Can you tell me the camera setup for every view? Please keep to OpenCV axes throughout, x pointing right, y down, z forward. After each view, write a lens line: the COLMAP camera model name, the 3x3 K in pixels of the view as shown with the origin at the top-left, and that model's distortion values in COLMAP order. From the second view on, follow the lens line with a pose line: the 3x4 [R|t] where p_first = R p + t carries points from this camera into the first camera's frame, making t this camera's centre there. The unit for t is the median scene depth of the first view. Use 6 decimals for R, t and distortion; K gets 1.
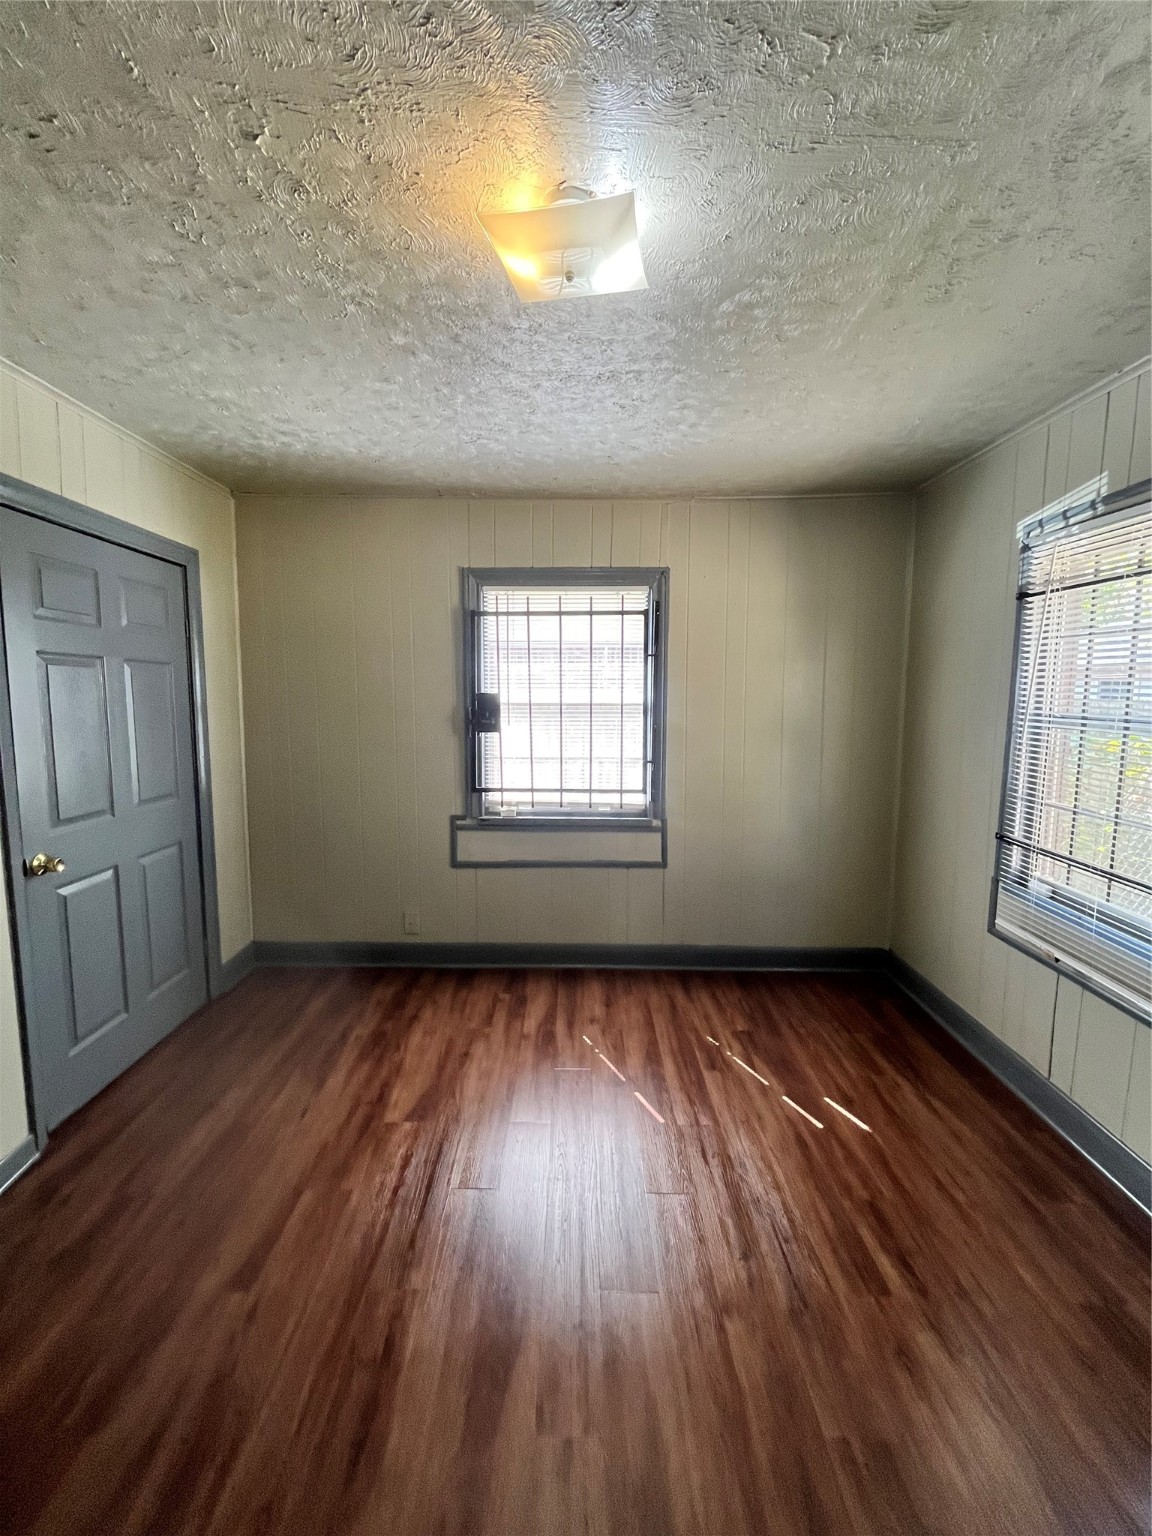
lens RADIAL K [[619.6, 0, 572.1], [0, 619.6, 758.9], [0, 0, 1]] dist [-0.001439, 0.000431]
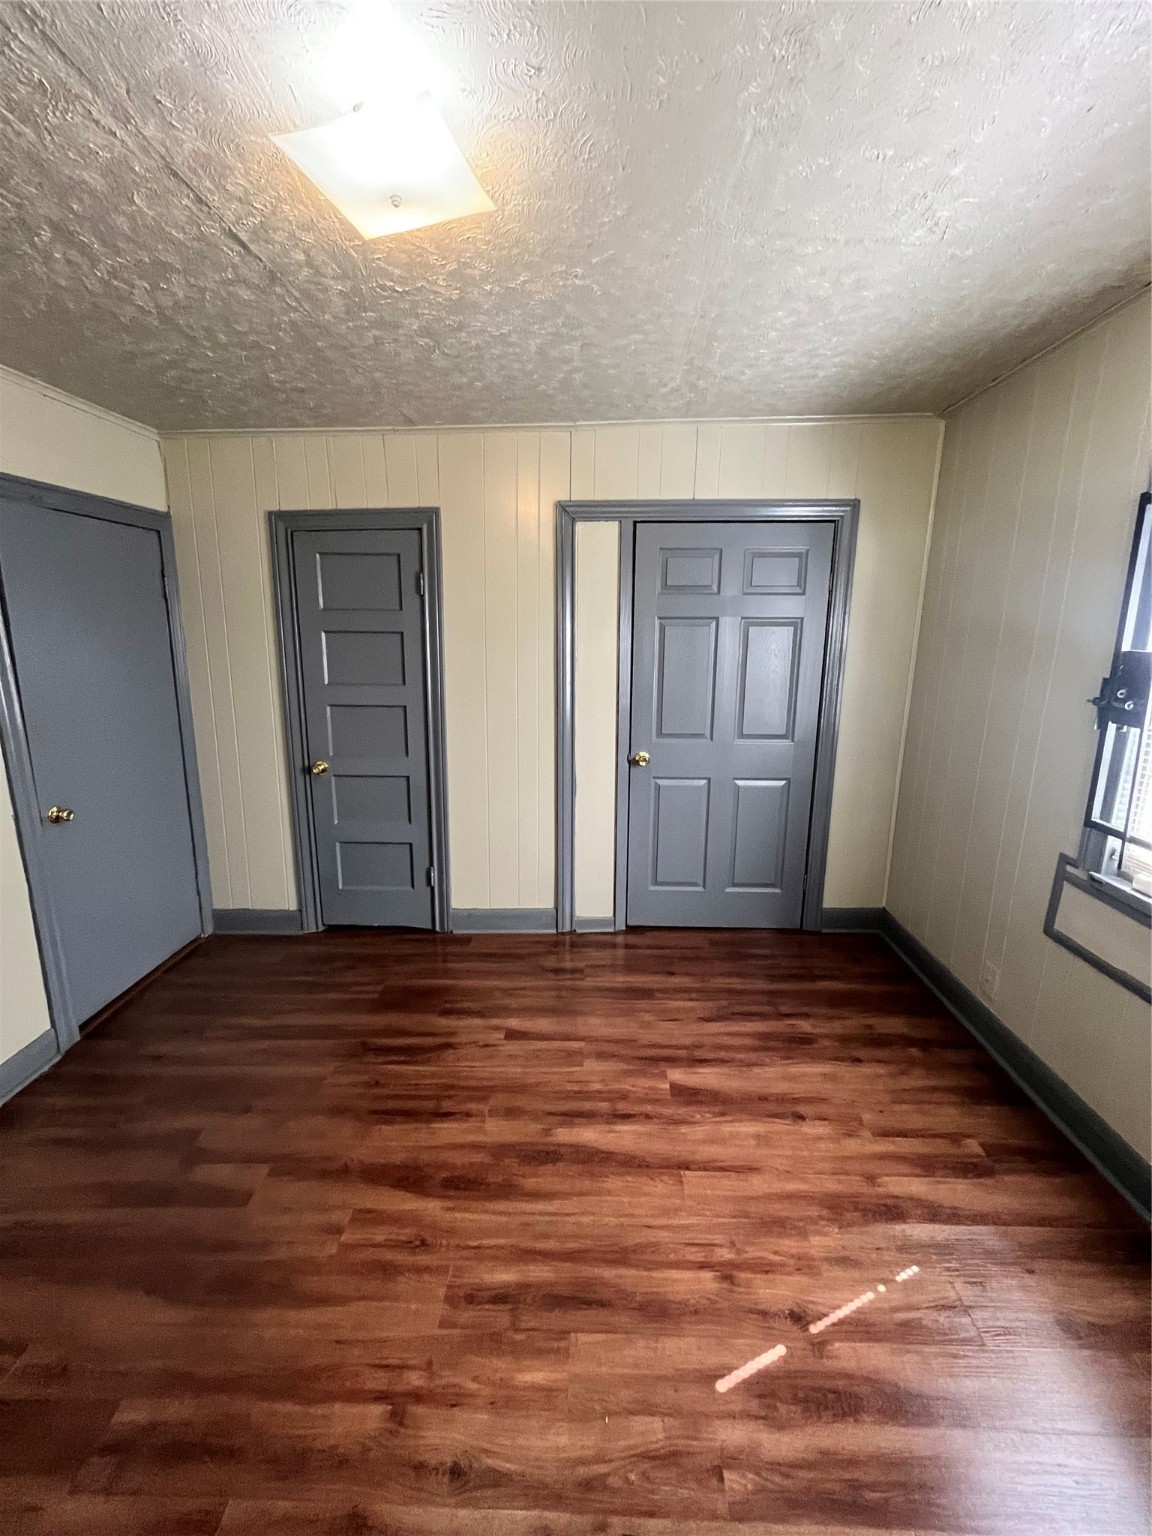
lens RADIAL K [[619.6, 0, 572.1], [0, 619.6, 758.9], [0, 0, 1]] dist [-0.001439, 0.000431]
pose [[-0.035105, 0.193653, -0.980442, 0.514225], [-0.102442, 0.975182, 0.196282, -0.089003], [0.994119, 0.107329, -0.014396, 0.670262]]
